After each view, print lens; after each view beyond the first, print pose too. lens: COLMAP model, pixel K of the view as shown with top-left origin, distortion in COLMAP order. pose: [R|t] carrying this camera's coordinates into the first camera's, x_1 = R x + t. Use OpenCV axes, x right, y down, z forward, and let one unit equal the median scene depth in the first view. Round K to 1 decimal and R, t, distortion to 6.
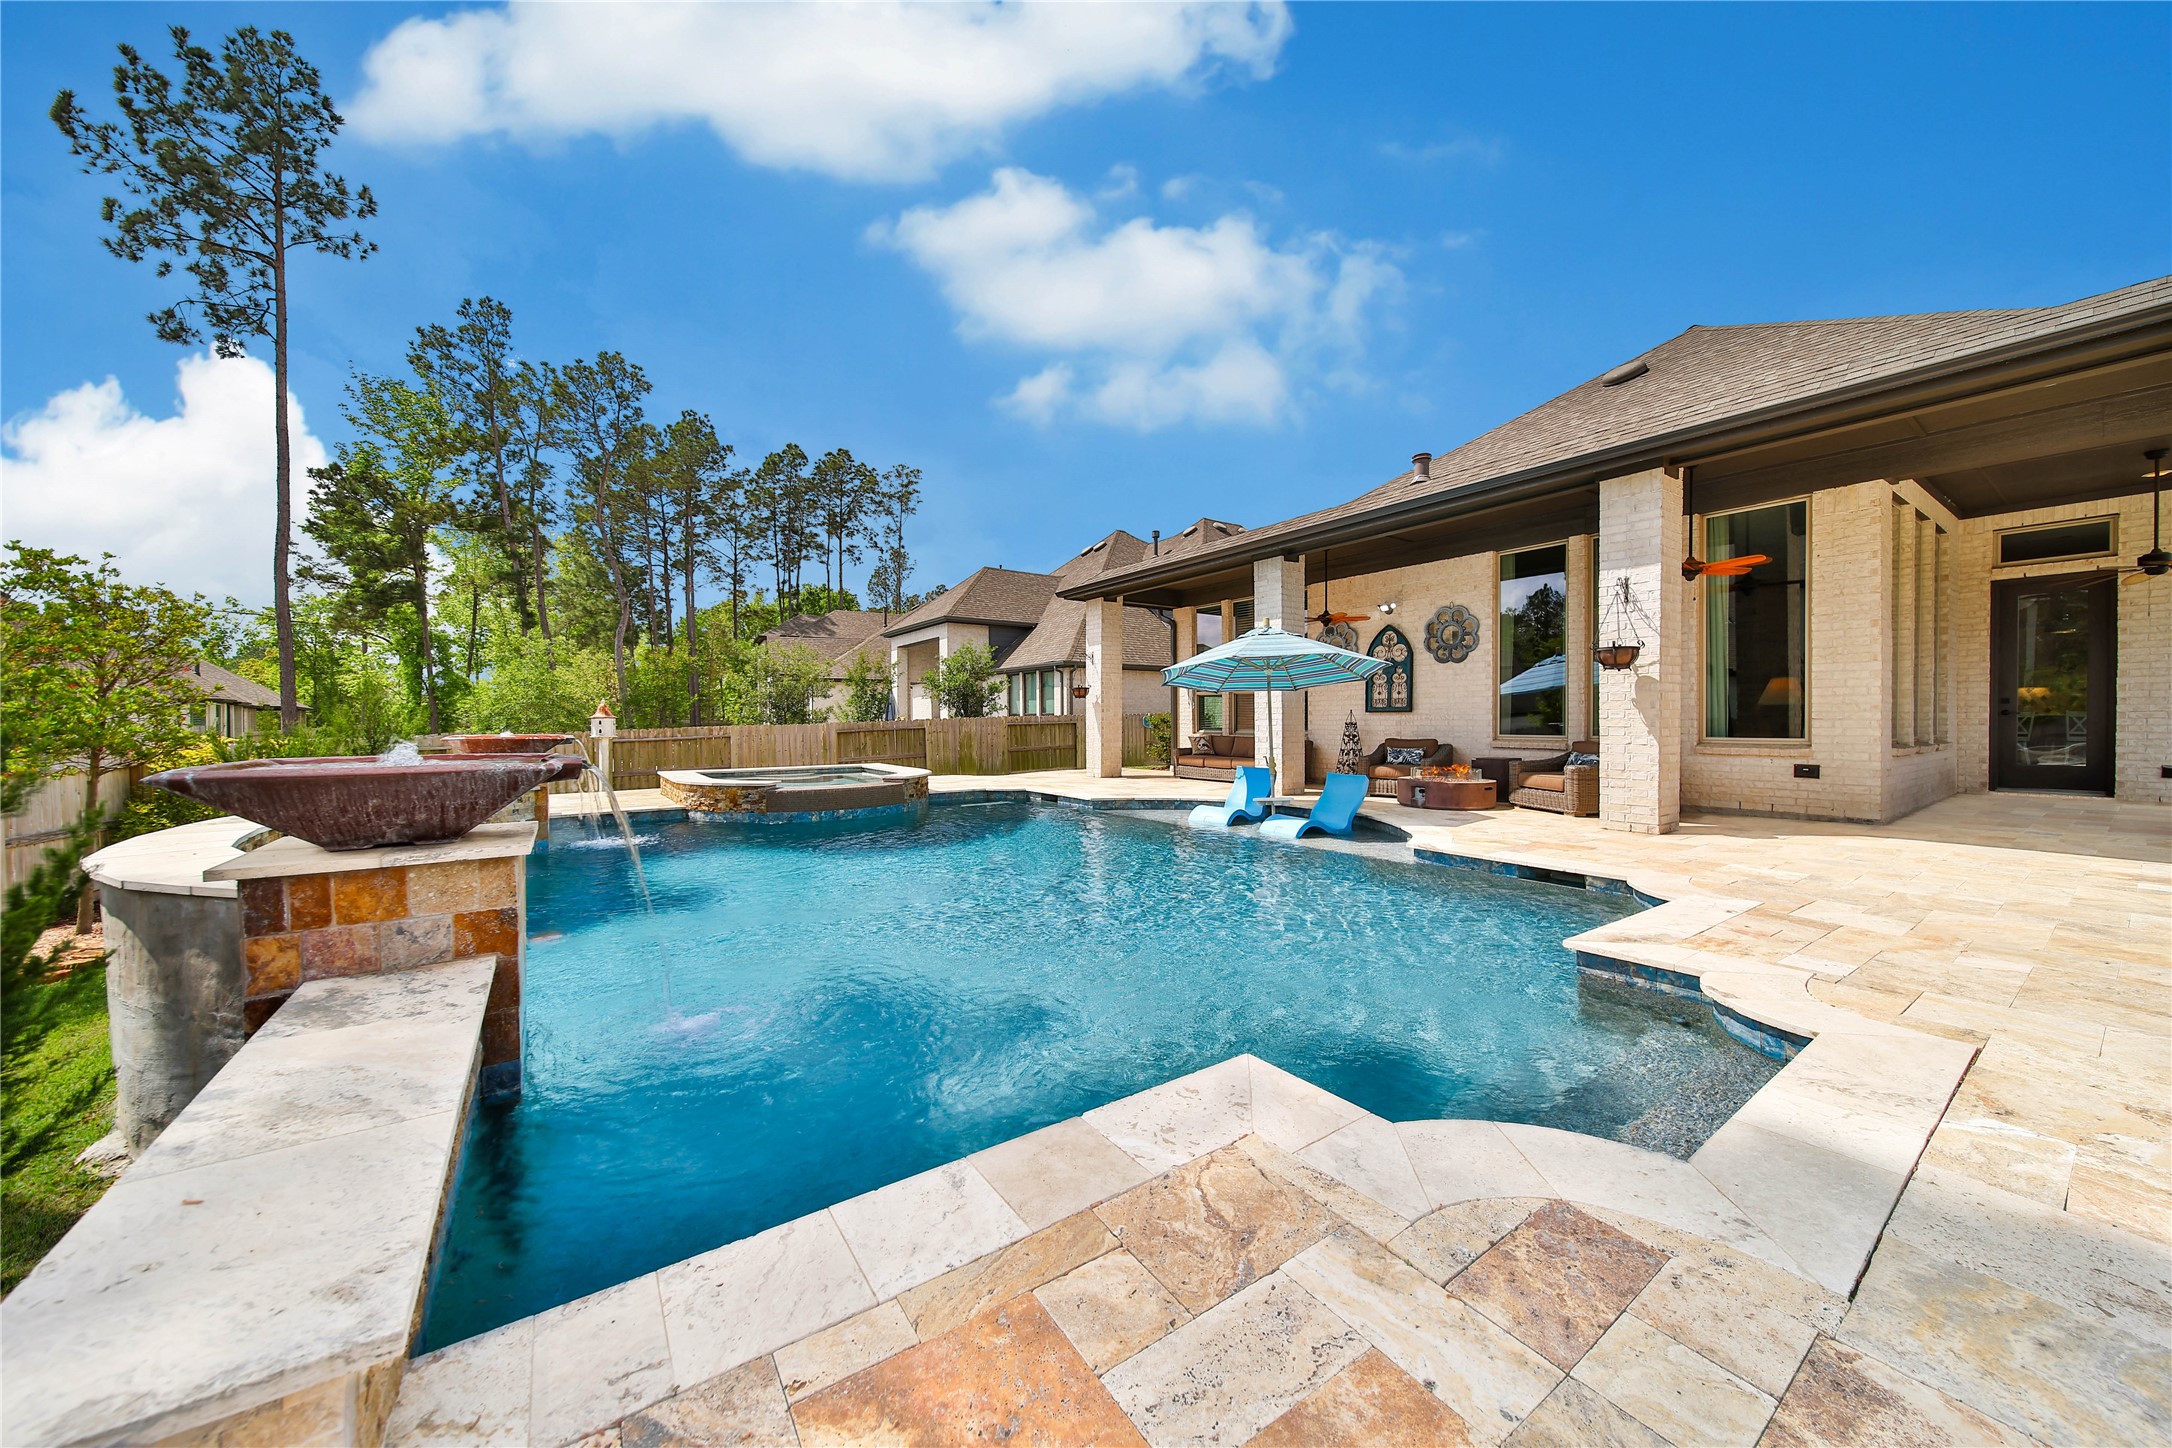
lens RADIAL K [[766.7, 0, 1083.1], [0, 766.7, 730.2], [0, 0, 1]] dist [0.001198, -0.001303]
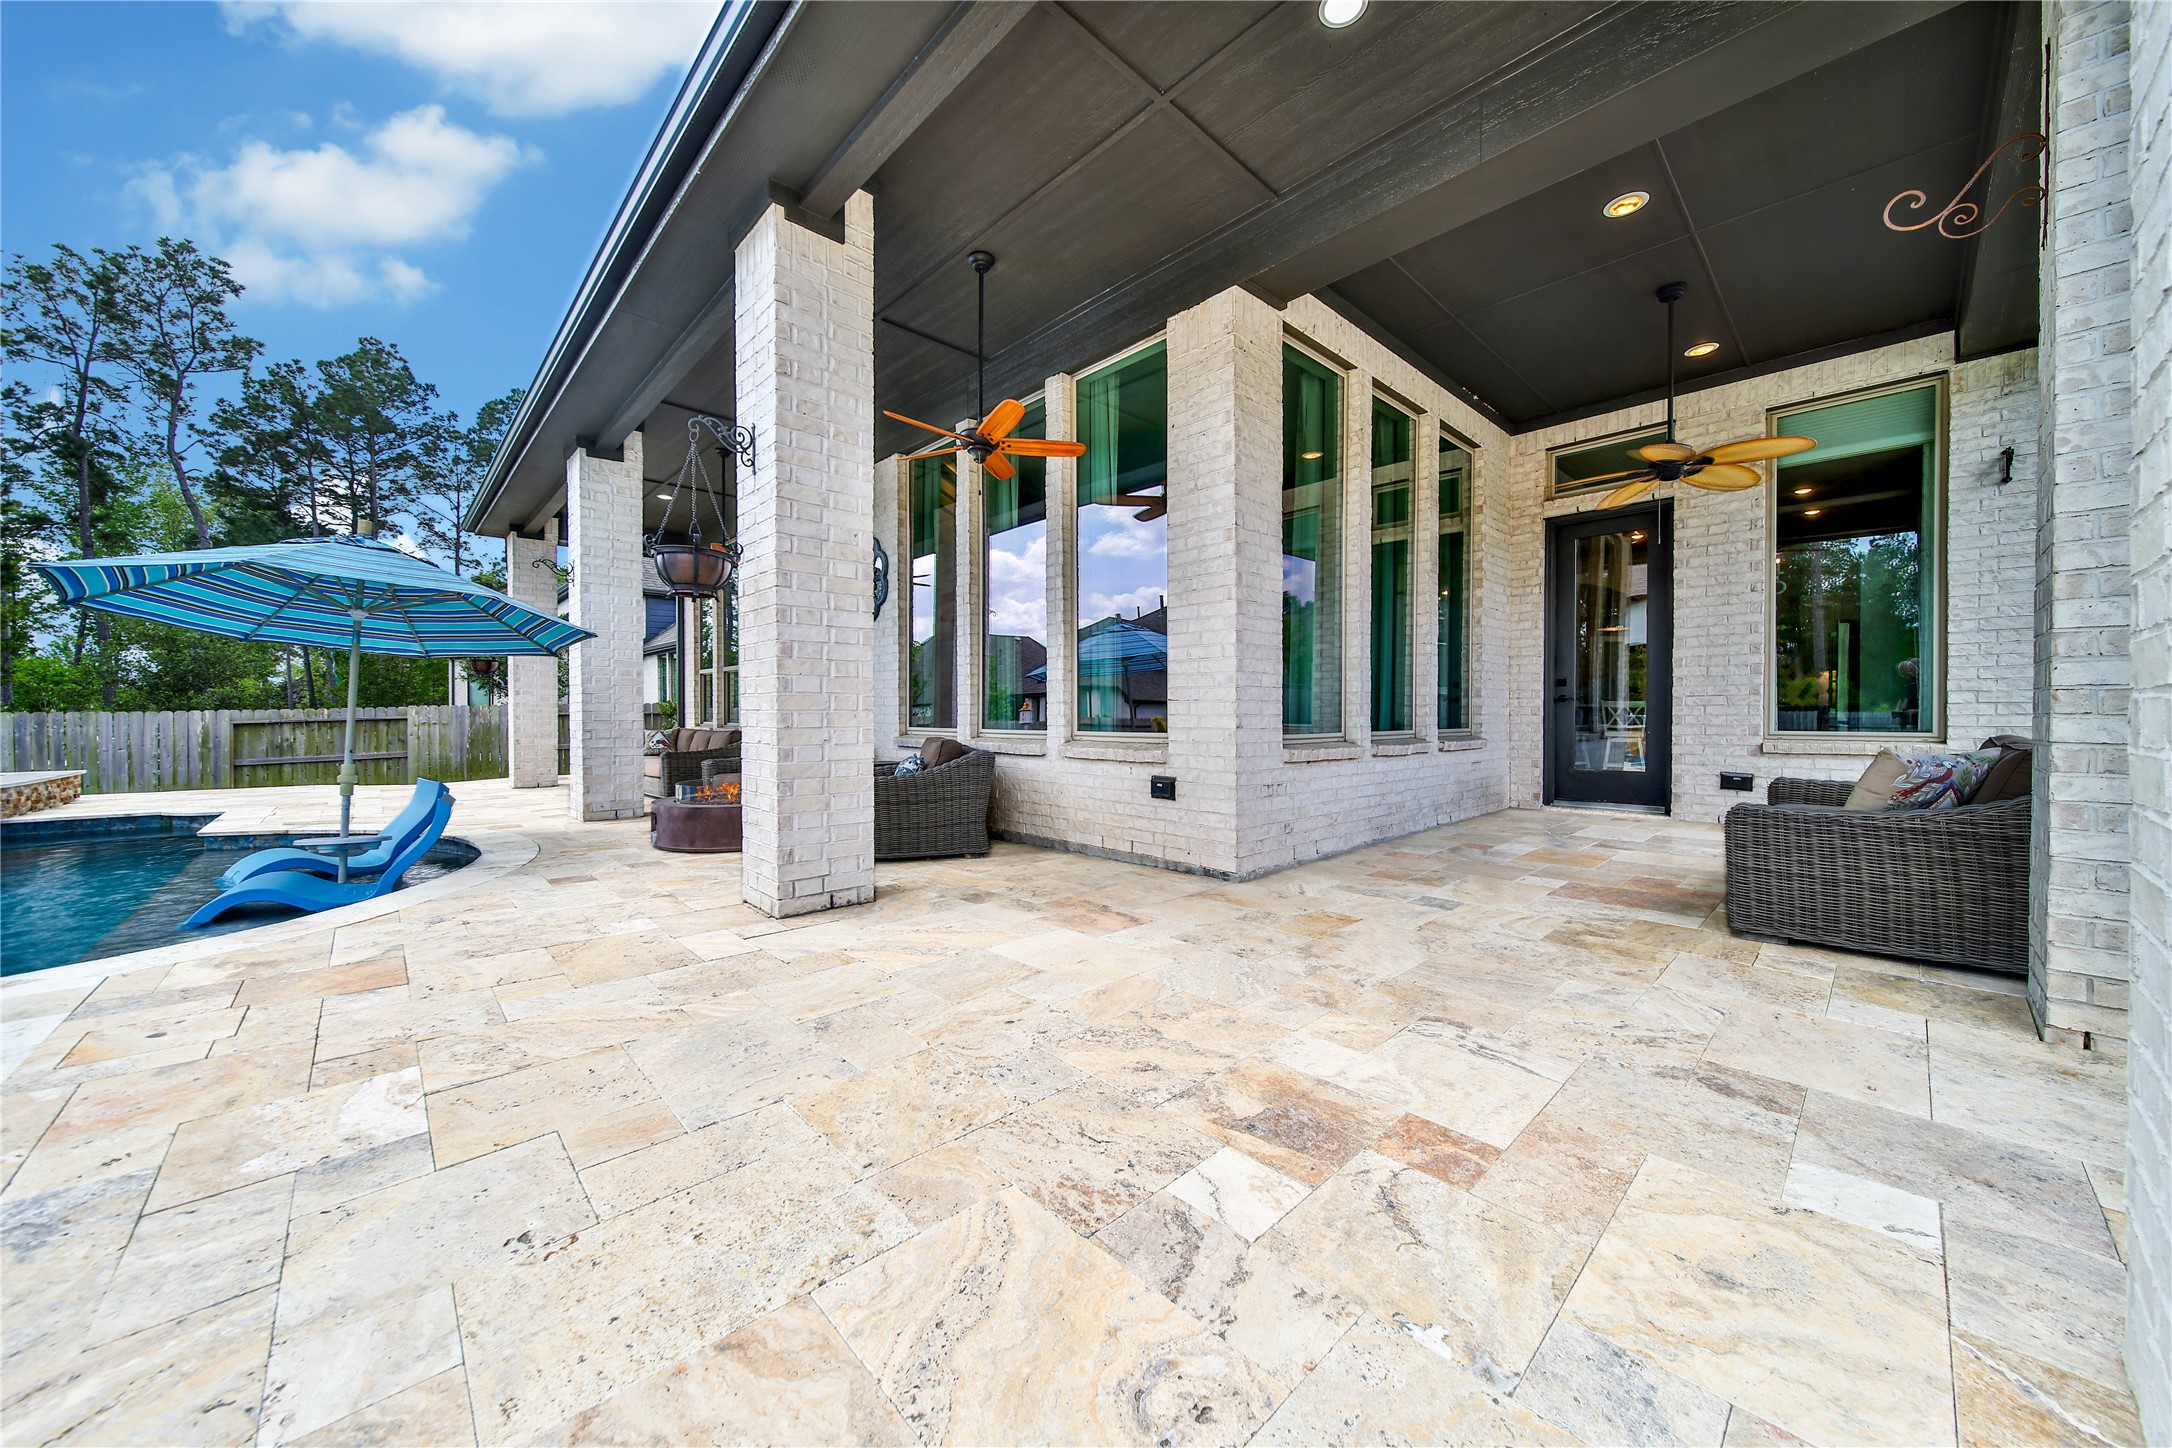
lens RADIAL K [[766.7, 0, 1088.8], [0, 766.7, 716.7], [0, 0, 1]] dist [0.001198, -0.001303]
pose [[0.990768, 0.003384, 0.135526, 0.656505], [-0.002035, 0.999947, -0.010094, 0.002801], [-0.135553, 0.009725, 0.990722, 0.335672]]
